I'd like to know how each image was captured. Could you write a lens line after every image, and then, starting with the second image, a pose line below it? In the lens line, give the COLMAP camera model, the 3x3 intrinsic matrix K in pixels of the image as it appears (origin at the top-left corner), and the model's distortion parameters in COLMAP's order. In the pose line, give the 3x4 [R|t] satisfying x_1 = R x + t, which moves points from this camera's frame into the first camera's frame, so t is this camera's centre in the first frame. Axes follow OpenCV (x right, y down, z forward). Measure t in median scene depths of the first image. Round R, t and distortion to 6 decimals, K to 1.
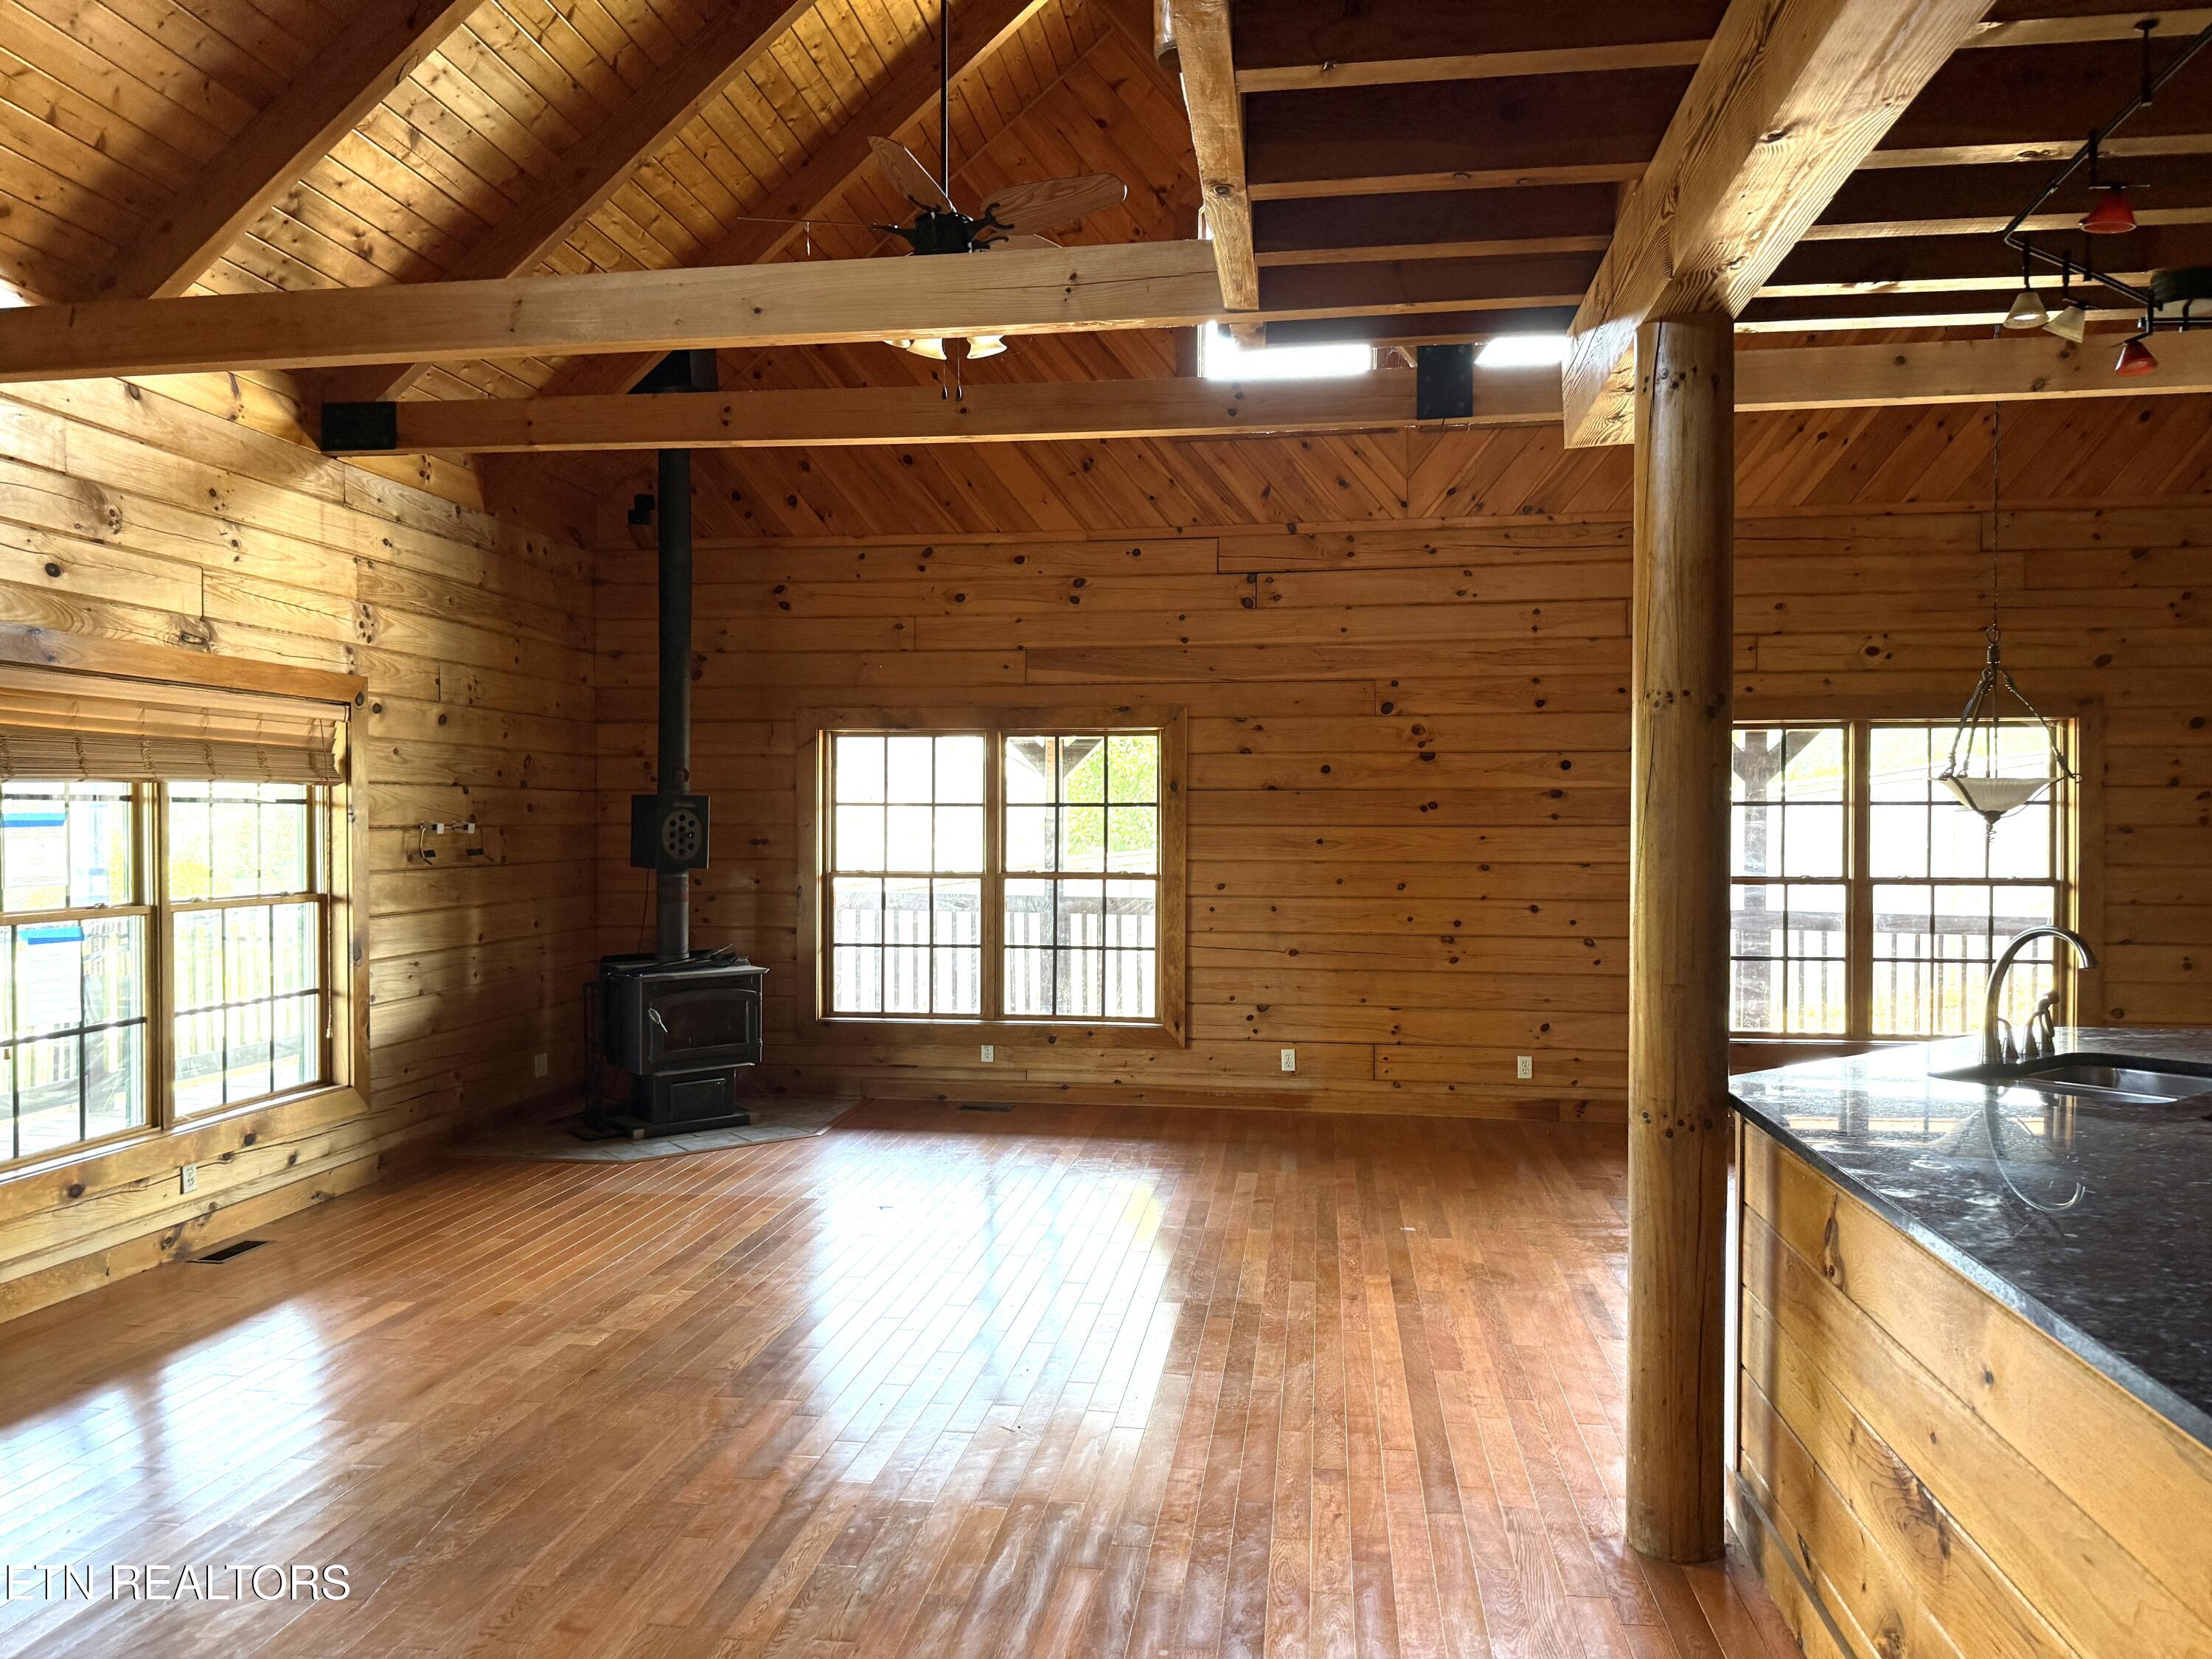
lens RADIAL K [[1547.2, 0, 1102.8], [0, 1547.2, 836.8], [0, 0, 1]] dist [0.003427, -0.007108]
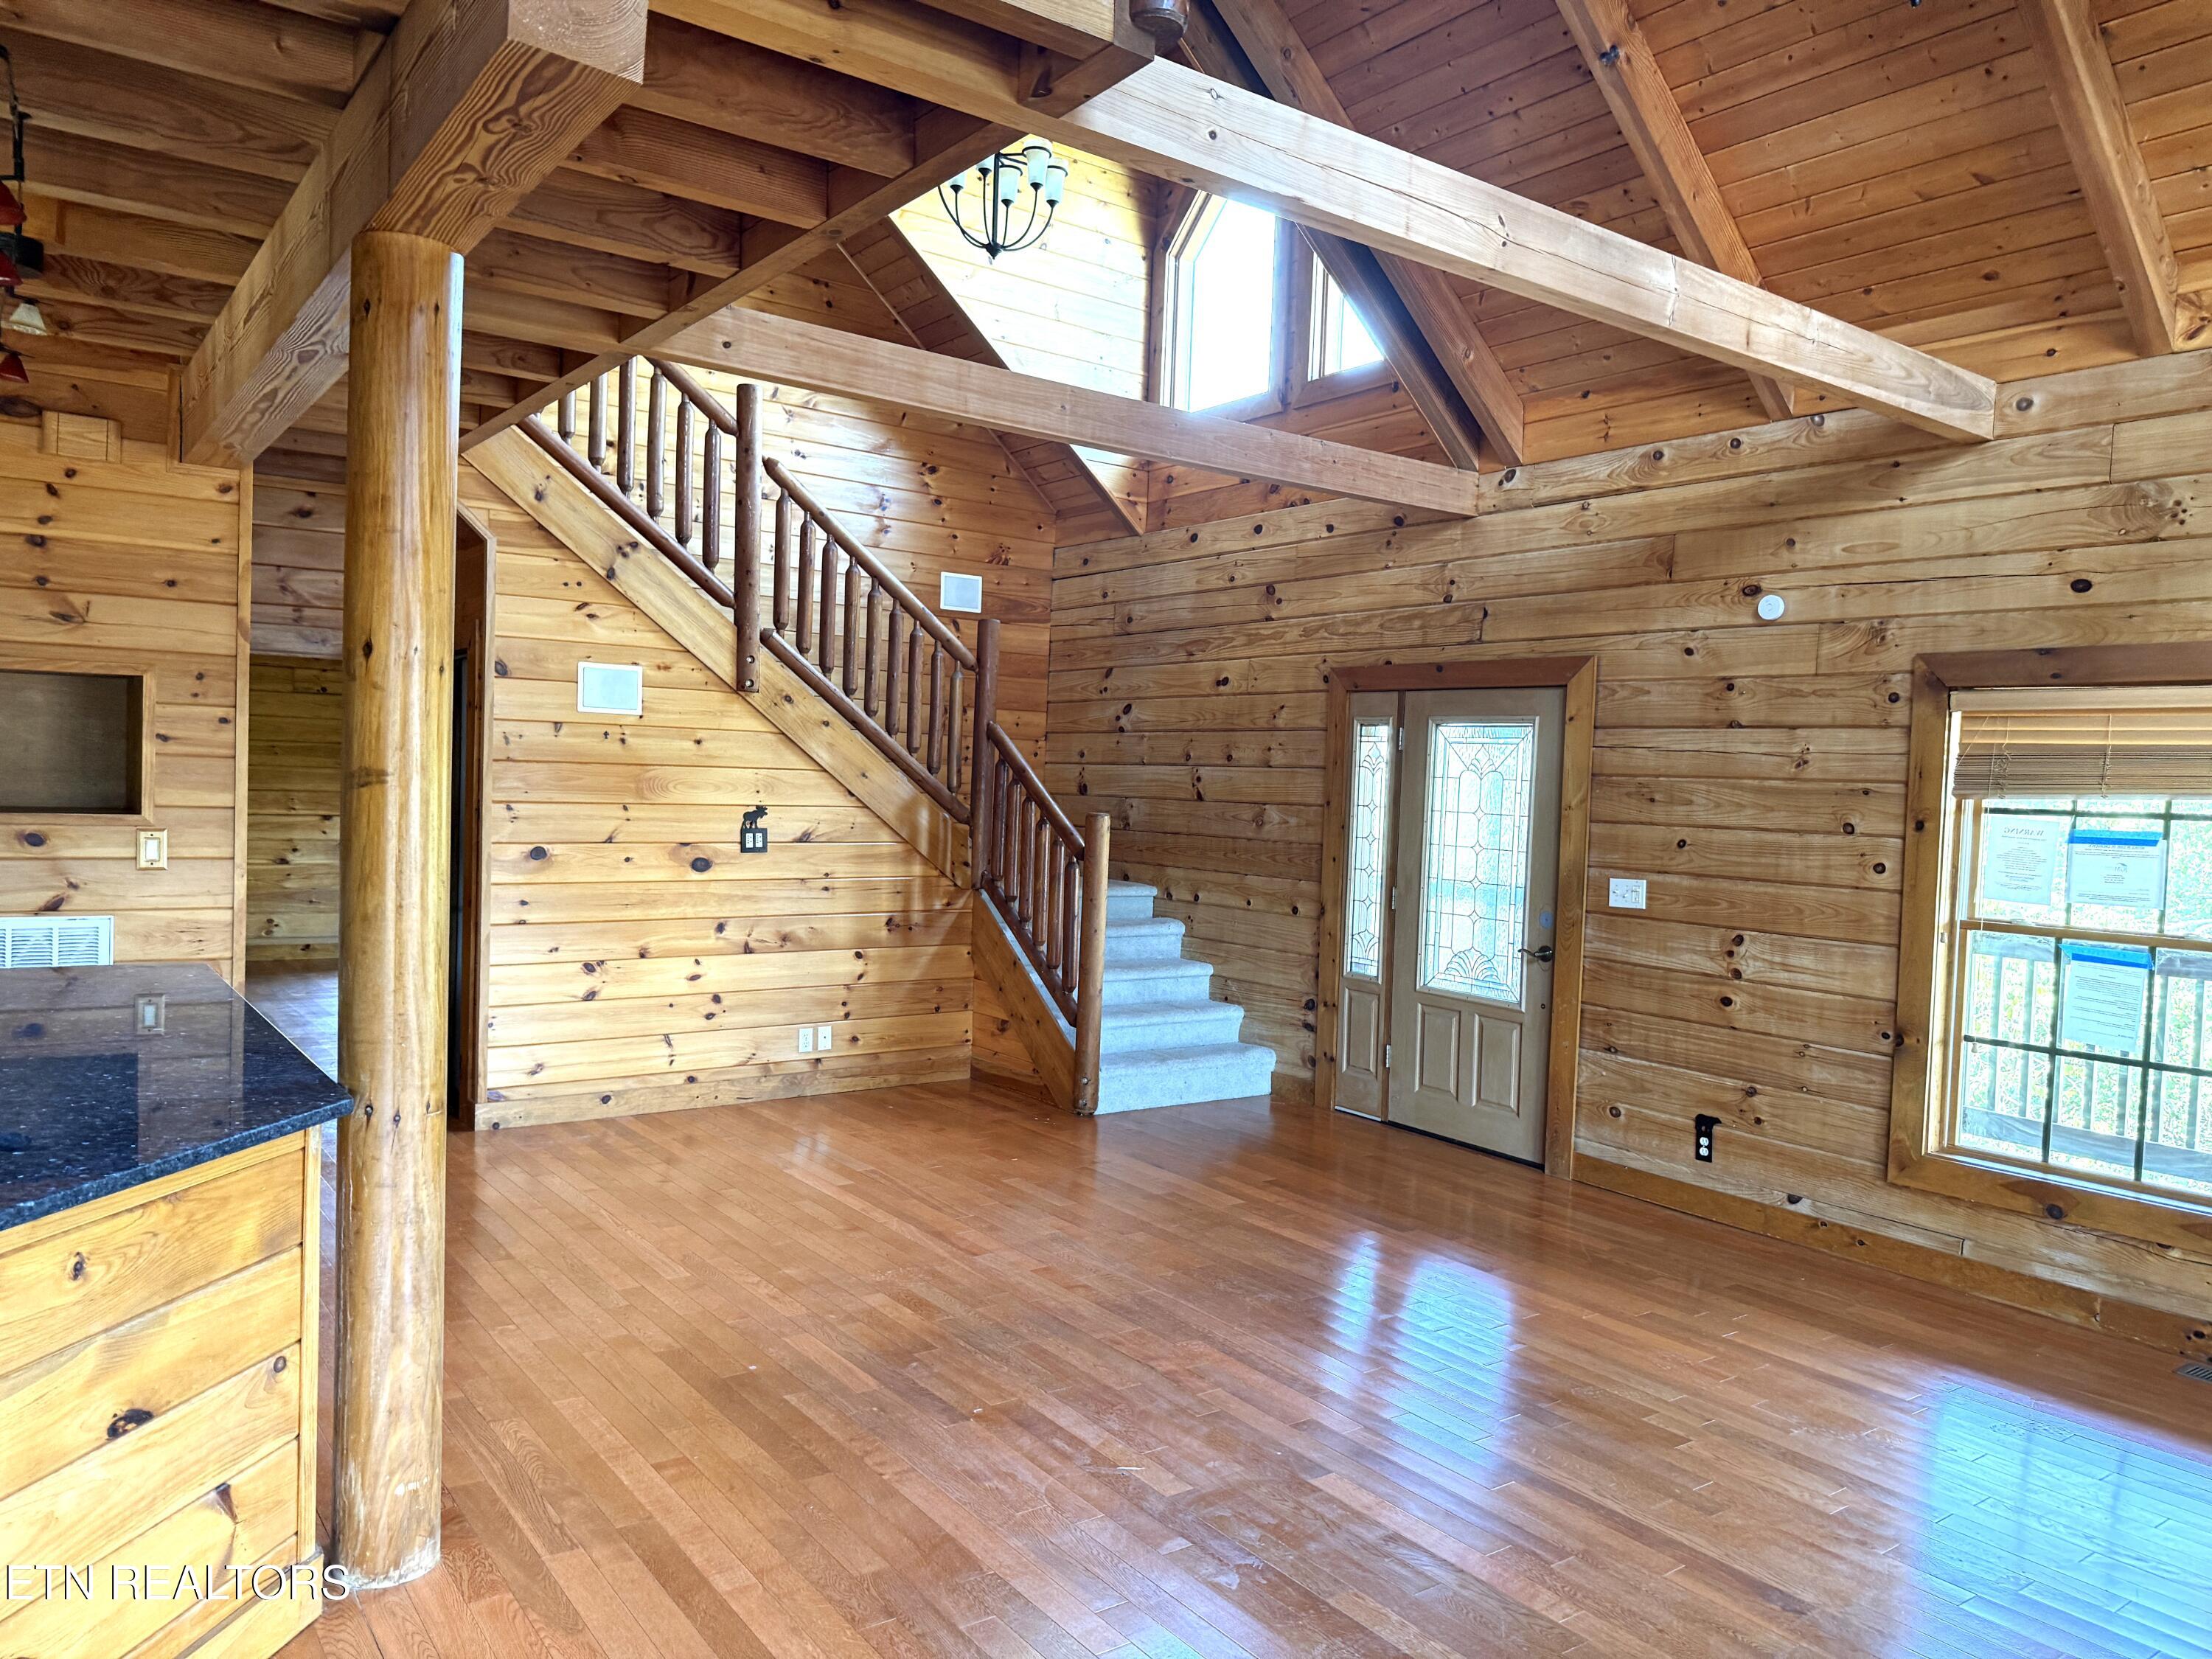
lens RADIAL K [[1547.2, 0, 1102.8], [0, 1547.2, 836.8], [0, 0, 1]] dist [0.003427, -0.007108]
pose [[-0.714507, -0.006794, -0.699595, 0.469282], [-0.048237, 0.998052, 0.039573, -0.019883], [0.697963, 0.062022, -0.713443, 1.283219]]
